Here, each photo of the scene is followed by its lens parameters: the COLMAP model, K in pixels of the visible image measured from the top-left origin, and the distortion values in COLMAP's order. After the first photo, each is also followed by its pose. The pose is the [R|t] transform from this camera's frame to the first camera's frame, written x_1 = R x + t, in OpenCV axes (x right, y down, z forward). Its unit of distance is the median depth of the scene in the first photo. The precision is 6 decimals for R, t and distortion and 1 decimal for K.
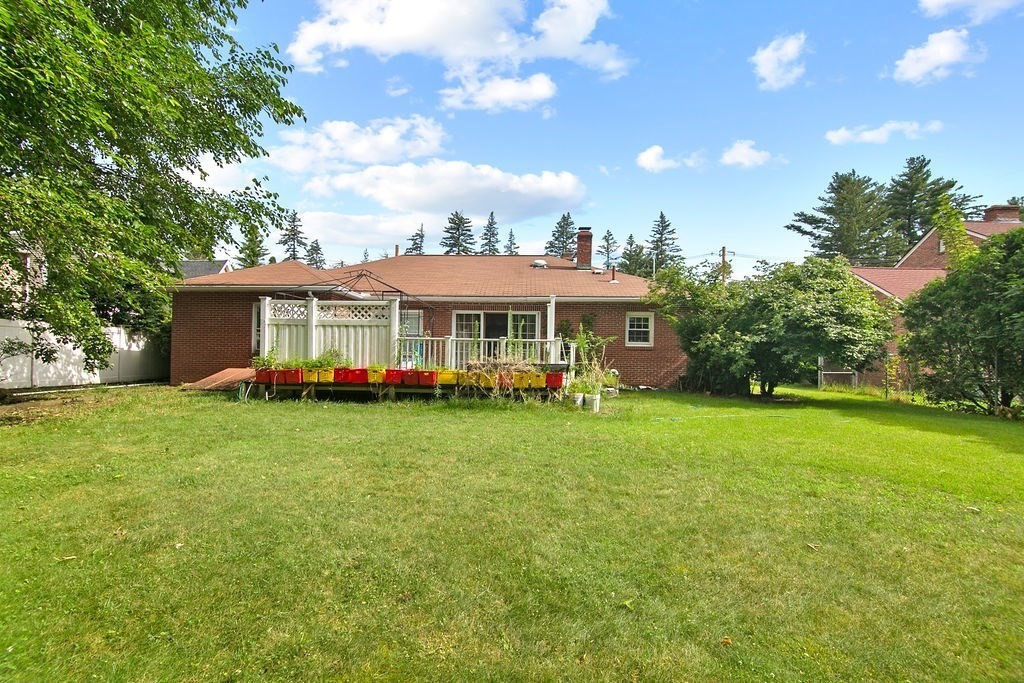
lens RADIAL K [[430.3, 0, 508.3], [0, 430.3, 341.5], [0, 0, 1]] dist [-0.012698, -0.000563]
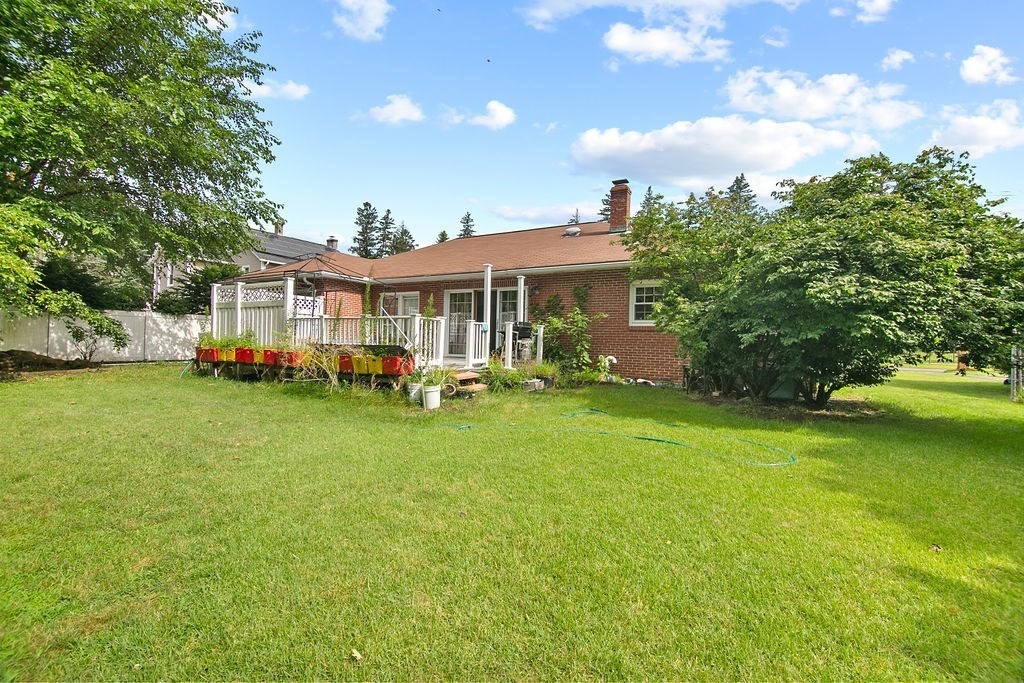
lens RADIAL K [[426.2, 0, 508.9], [0, 426.2, 325.9], [0, 0, 1]] dist [-0.011621, -0.000325]
pose [[0.900139, -0.012897, -0.435413, 0.397358], [0.009733, 0.999908, -0.009495, 0.015566], [0.435495, 0.004309, 0.900181, 0.227633]]
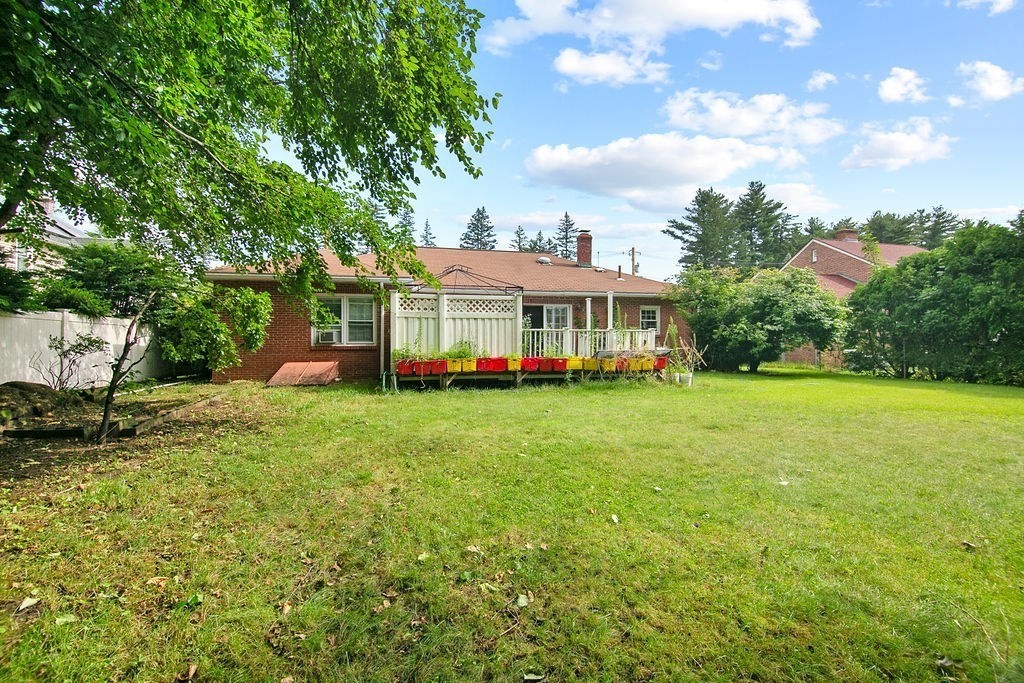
lens RADIAL K [[426.2, 0, 508.9], [0, 426.2, 325.9], [0, 0, 1]] dist [-0.011621, -0.000325]
pose [[0.962003, -0.005642, 0.272981, -0.385256], [0.008413, 0.999924, -0.008981, -0.005190], [-0.272910, 0.010936, 0.961978, -0.031452]]
